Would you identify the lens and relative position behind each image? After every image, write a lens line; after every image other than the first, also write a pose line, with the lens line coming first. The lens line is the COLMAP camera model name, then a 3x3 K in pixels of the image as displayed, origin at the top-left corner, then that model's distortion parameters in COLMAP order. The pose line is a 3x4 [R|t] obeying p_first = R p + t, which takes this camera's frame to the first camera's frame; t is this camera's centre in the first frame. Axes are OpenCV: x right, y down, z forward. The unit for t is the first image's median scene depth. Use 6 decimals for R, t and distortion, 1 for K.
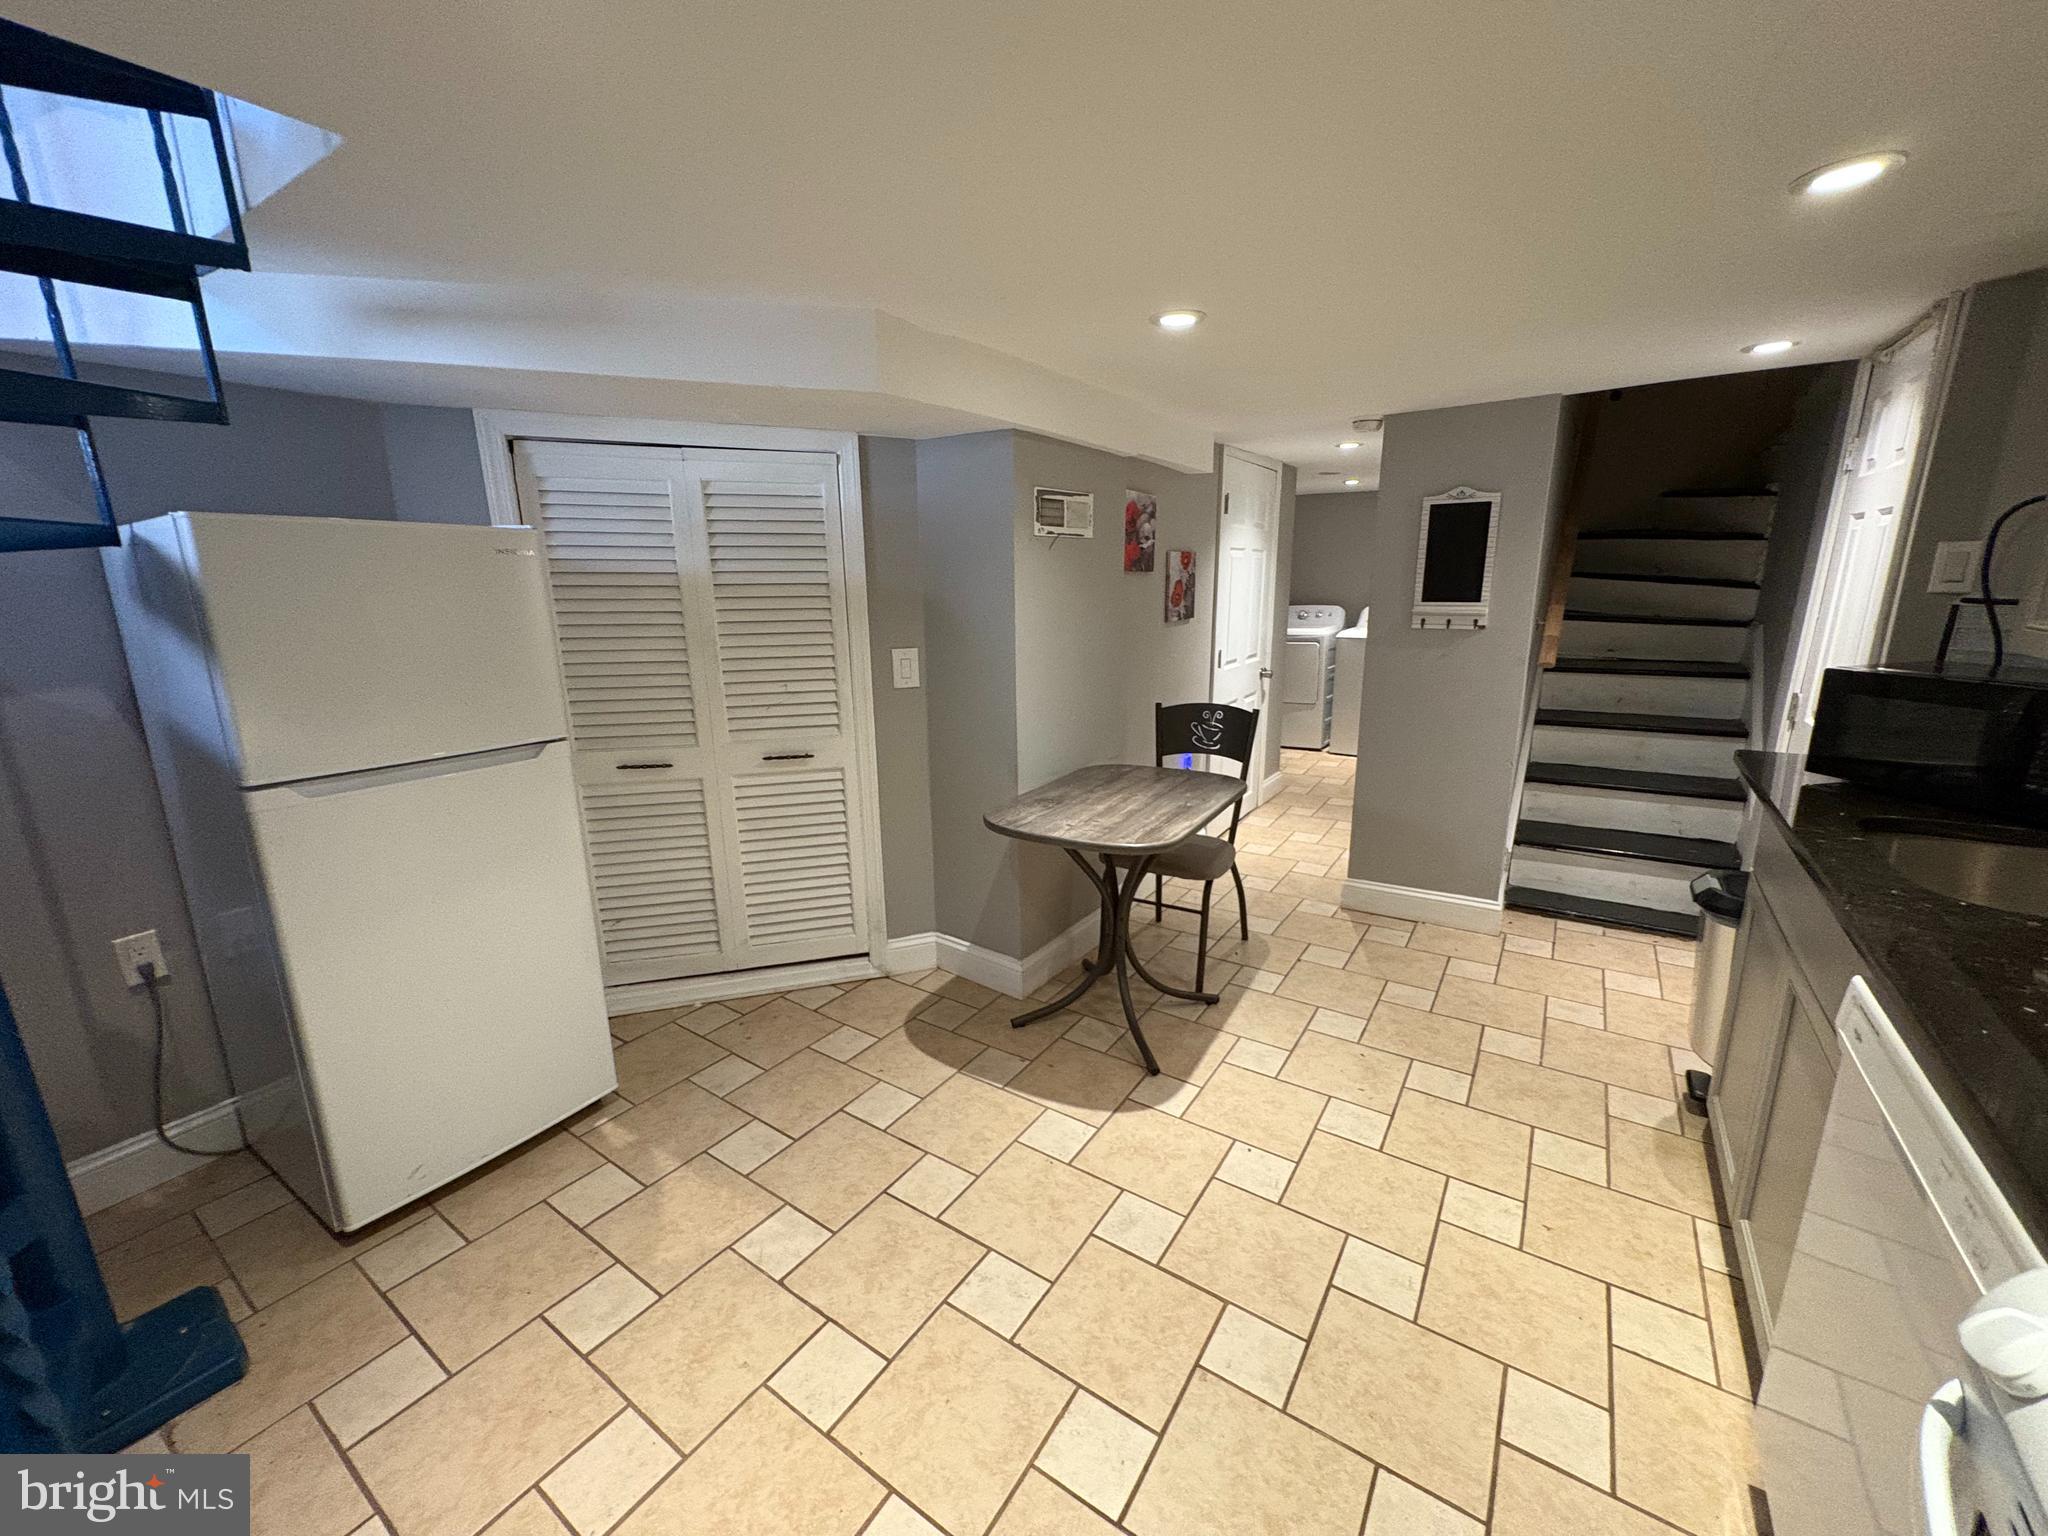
lens RADIAL K [[812.8, 0, 1027.8], [0, 812.8, 772.1], [0, 0, 1]] dist [-0.001227, 0.000247]
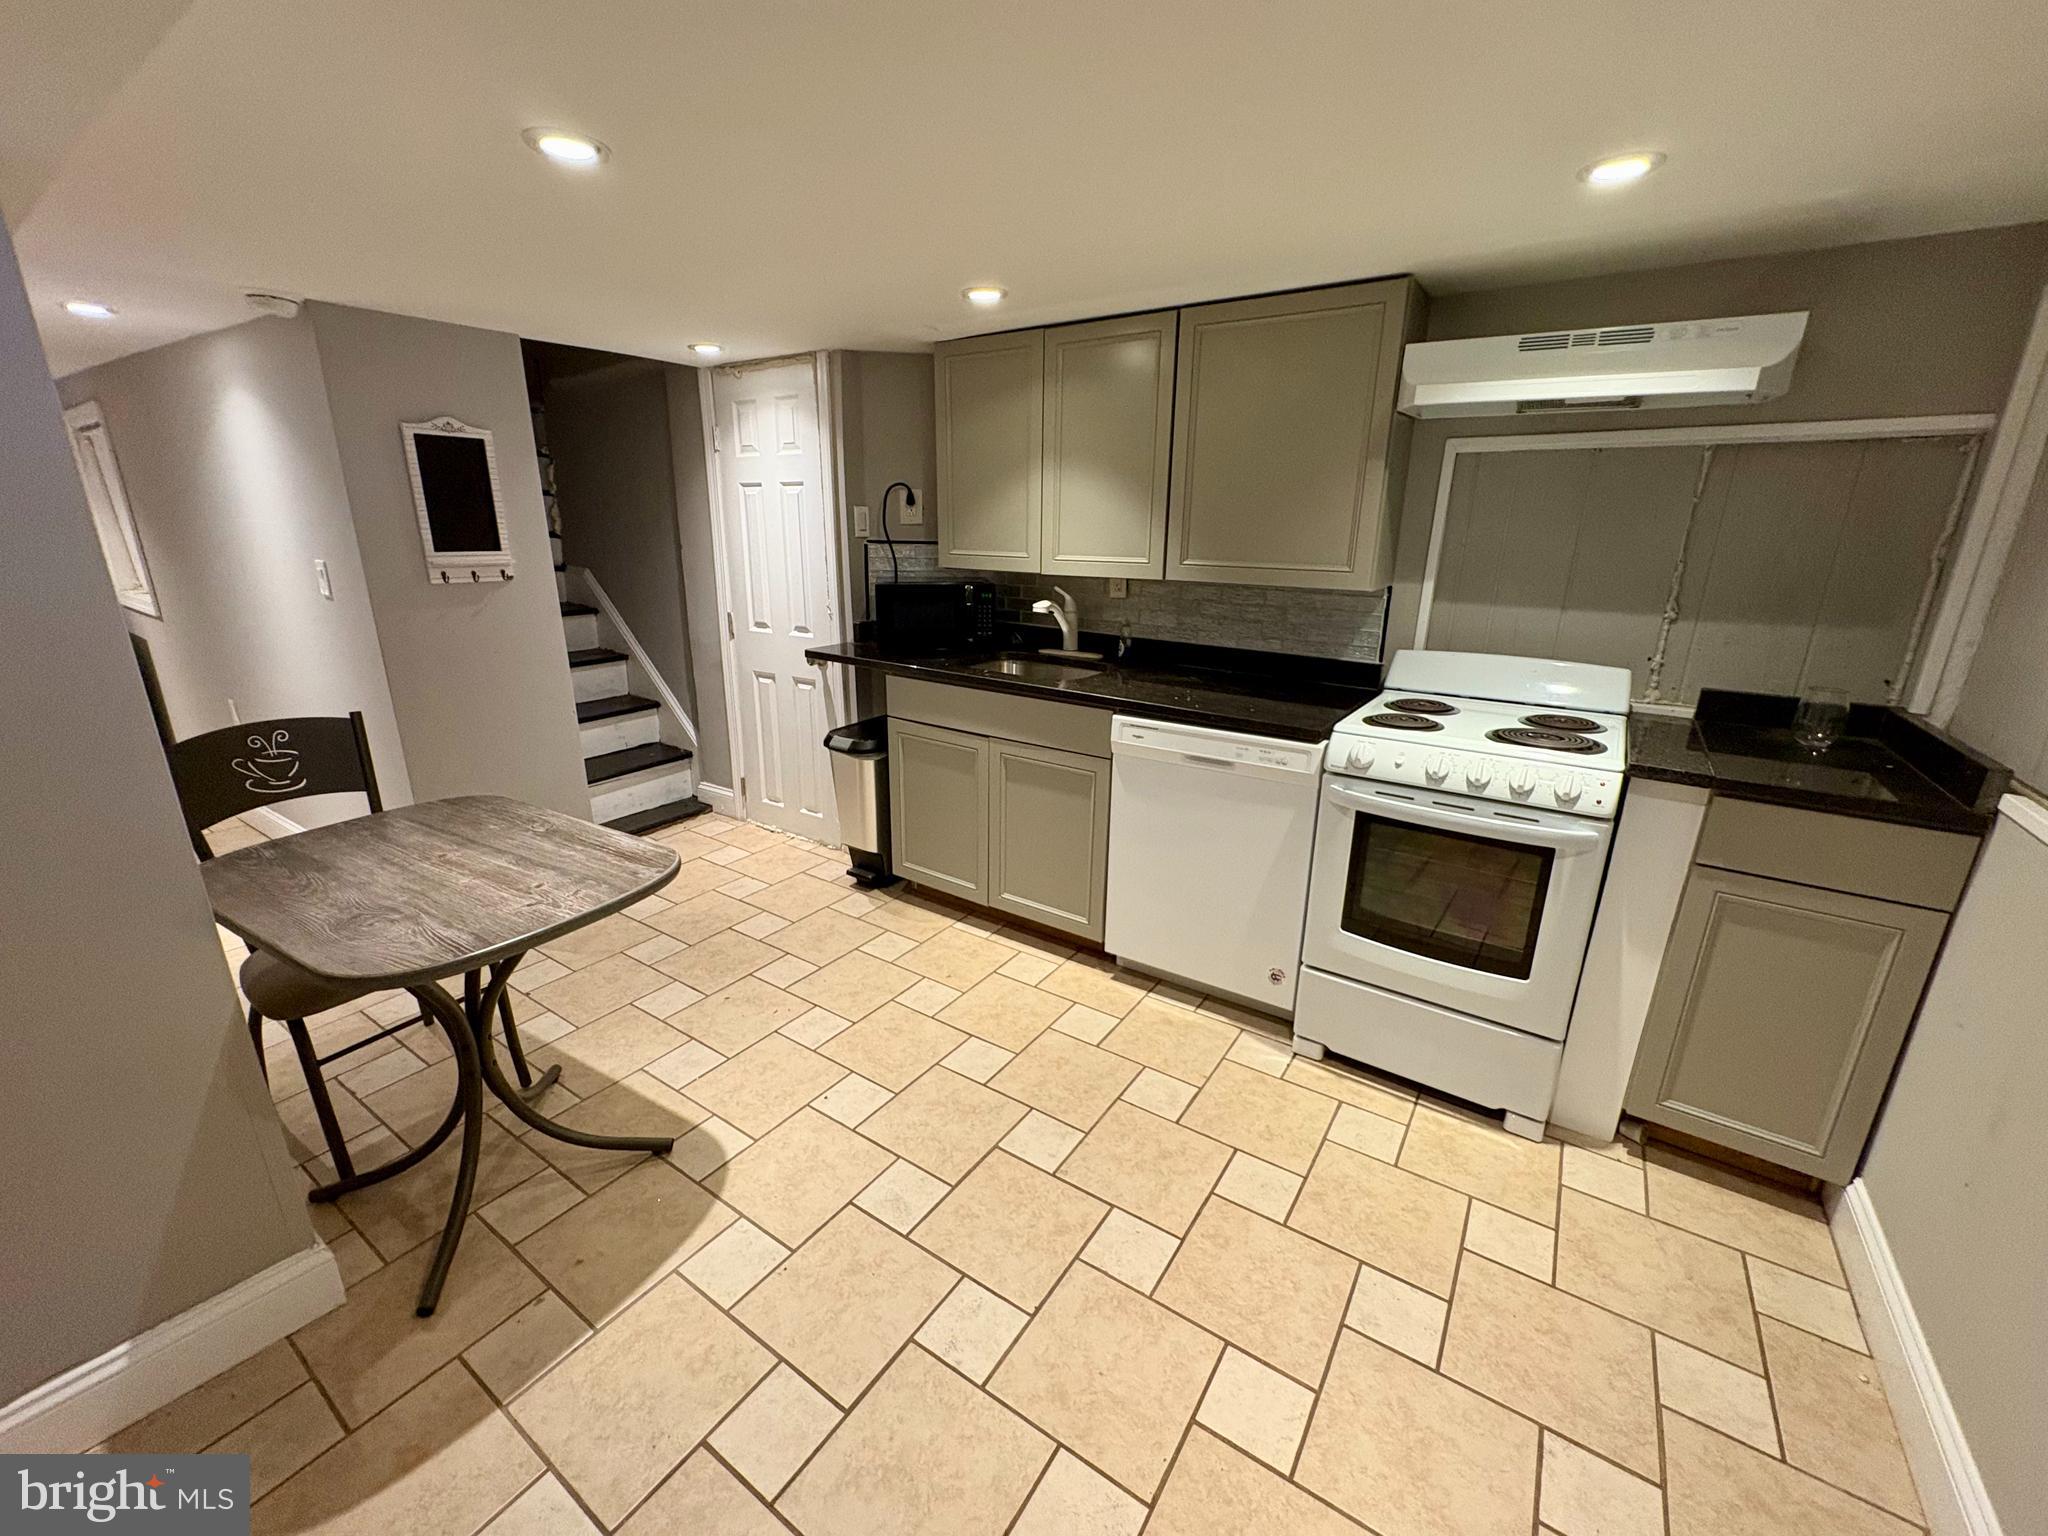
lens RADIAL K [[814.7, 0, 1026.1], [0, 814.7, 767.1], [0, 0, 1]] dist [0.000497, 0.000603]
pose [[0.001593, -0.270297, 0.962776, -0.484629], [0.225300, 0.938120, 0.263003, -0.105988], [-0.974288, 0.216494, 0.062392, 0.499929]]
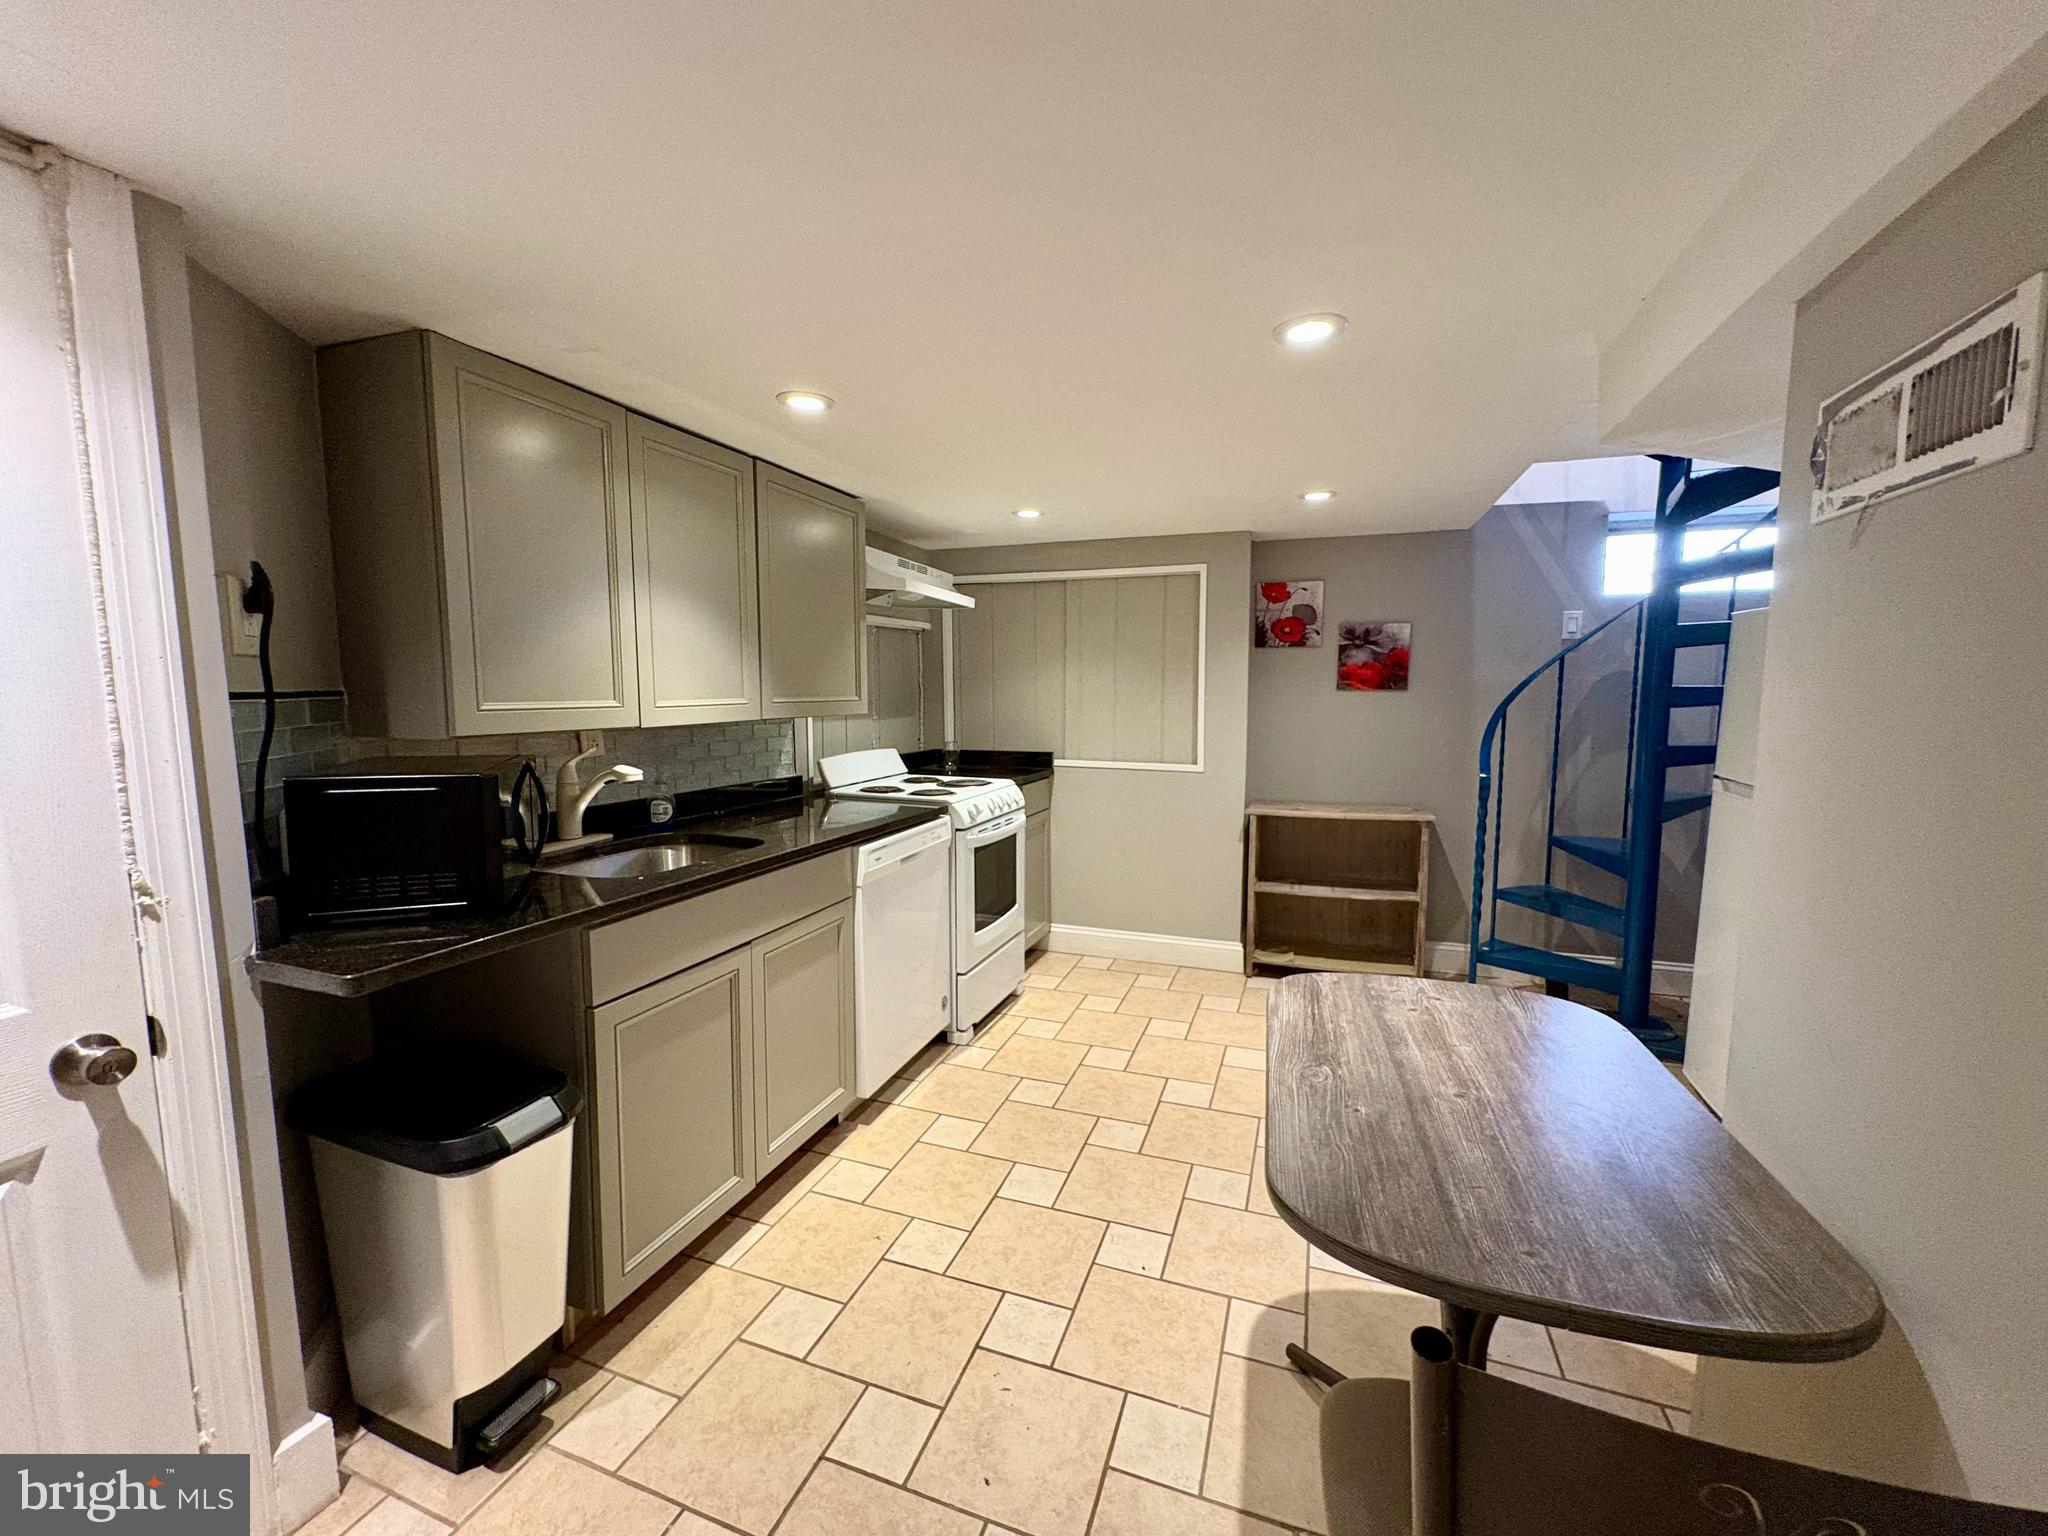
lens RADIAL K [[814.7, 0, 1026.1], [0, 814.7, 767.1], [0, 0, 1]] dist [0.000497, 0.000603]
pose [[-0.971568, 0.042761, -0.232868, 0.487245], [-0.037929, 0.942741, 0.331363, -0.301733], [0.233704, 0.330774, -0.914314, 1.336241]]
